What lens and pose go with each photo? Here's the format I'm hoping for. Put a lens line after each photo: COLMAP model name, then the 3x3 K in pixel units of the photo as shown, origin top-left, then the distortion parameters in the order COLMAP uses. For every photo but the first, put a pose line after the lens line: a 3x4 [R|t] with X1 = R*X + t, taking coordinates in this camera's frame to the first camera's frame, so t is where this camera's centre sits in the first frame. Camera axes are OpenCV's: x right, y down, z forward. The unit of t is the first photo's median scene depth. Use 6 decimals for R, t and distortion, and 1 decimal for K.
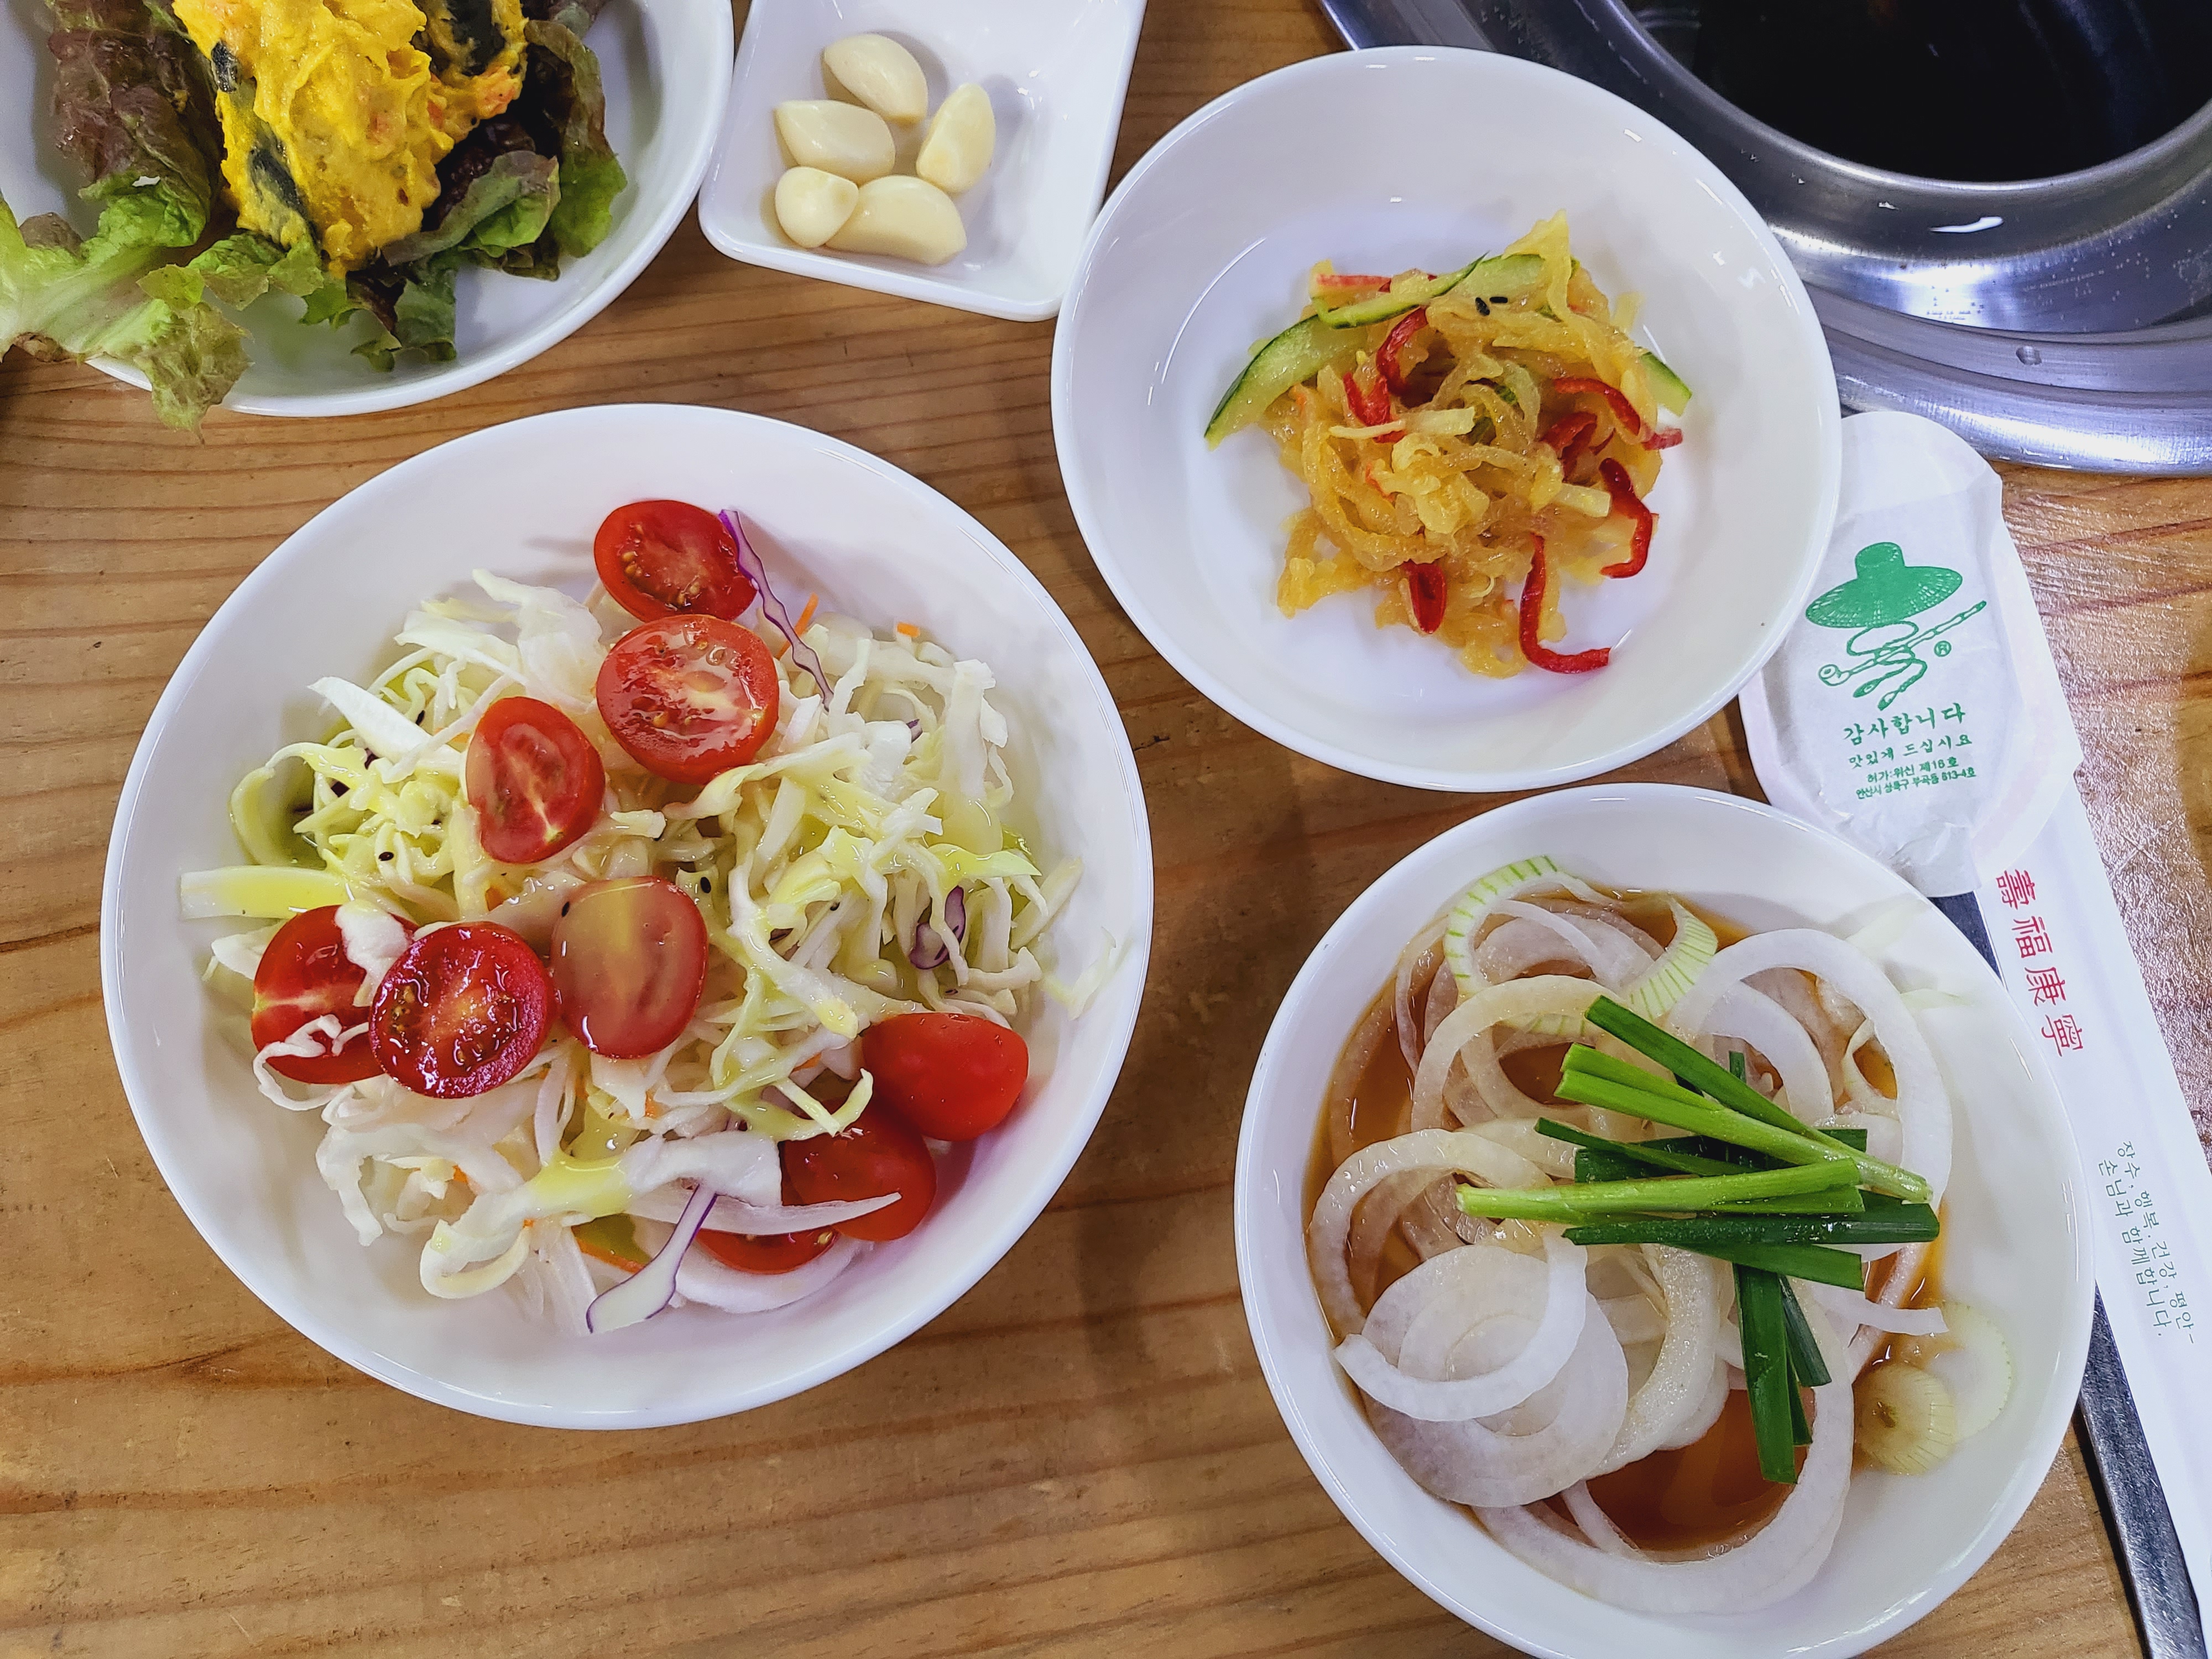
lens RADIAL K [[1658.1, 0, 1106.0], [0, 1658.1, 829.5], [0, 0, 1]] dist [-0.057935, 0.087984]
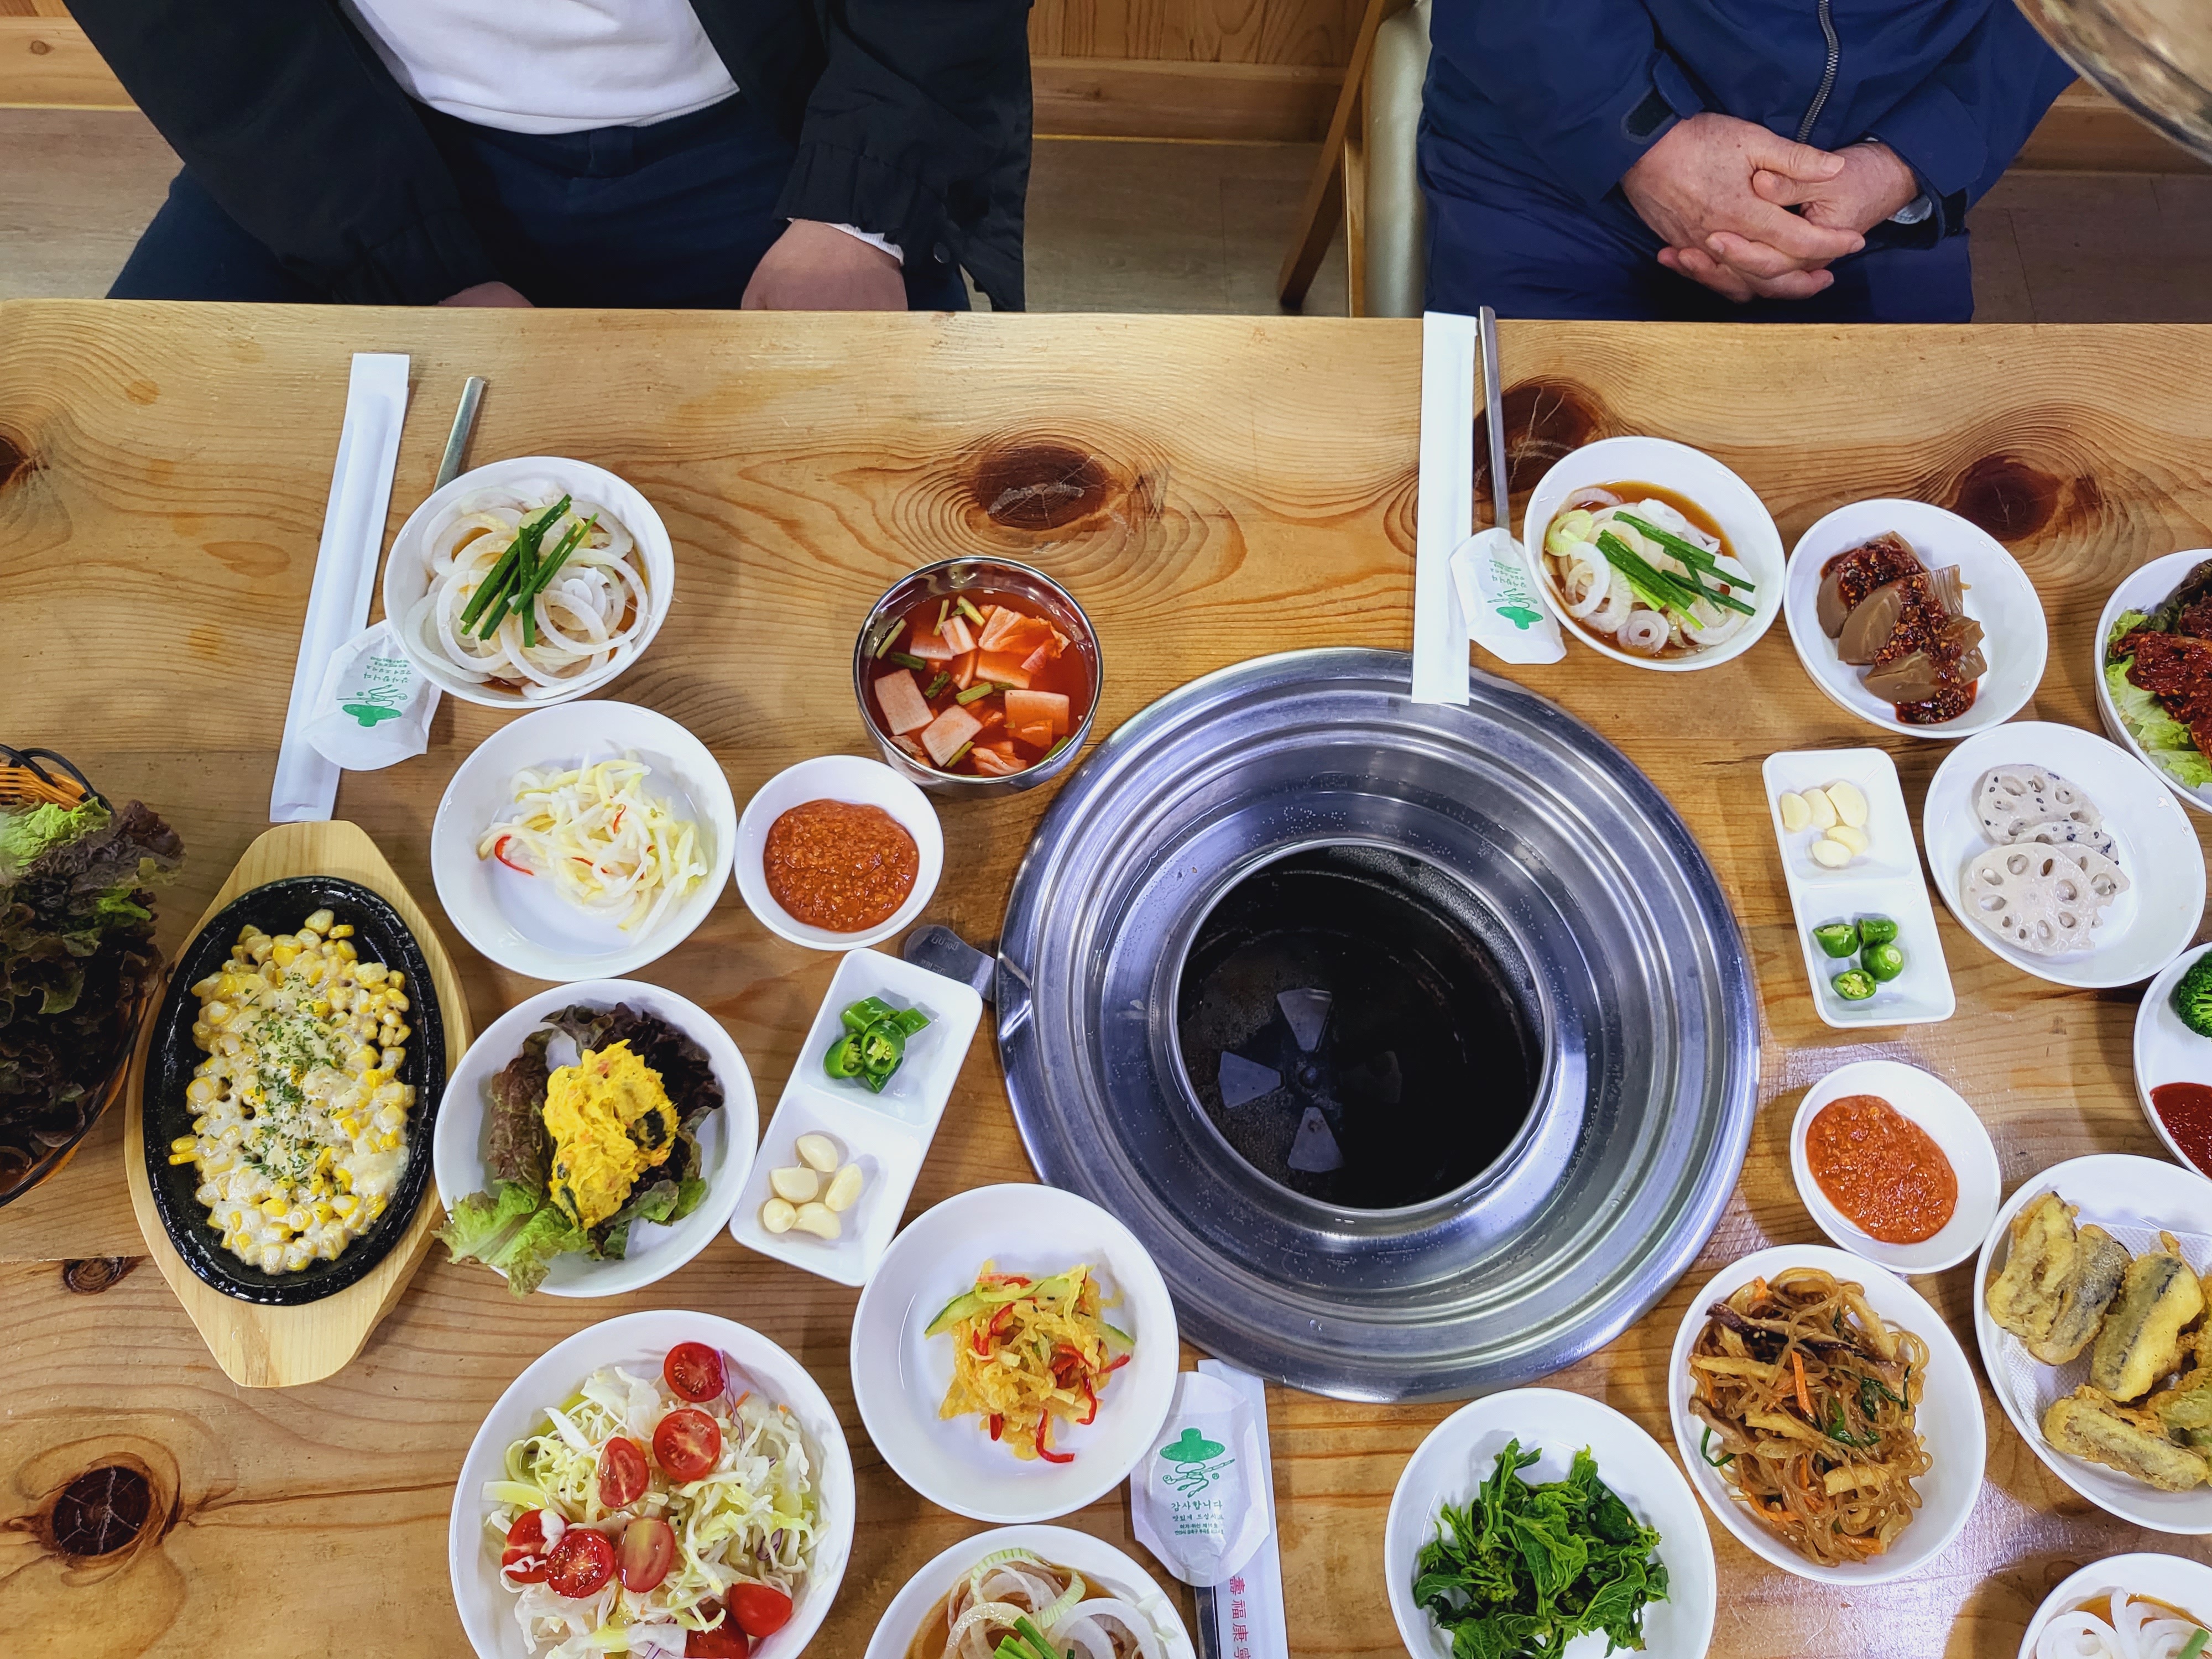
lens RADIAL K [[1701.0, 0, 1138.8], [0, 1701.0, 830.9], [0, 0, 1]] dist [-0.086537, 0.179669]
pose [[0.988791, 0.139044, -0.054393, 0.448345], [-0.145638, 0.978468, -0.146255, -0.716104], [0.032886, 0.152537, 0.987750, -1.695879]]
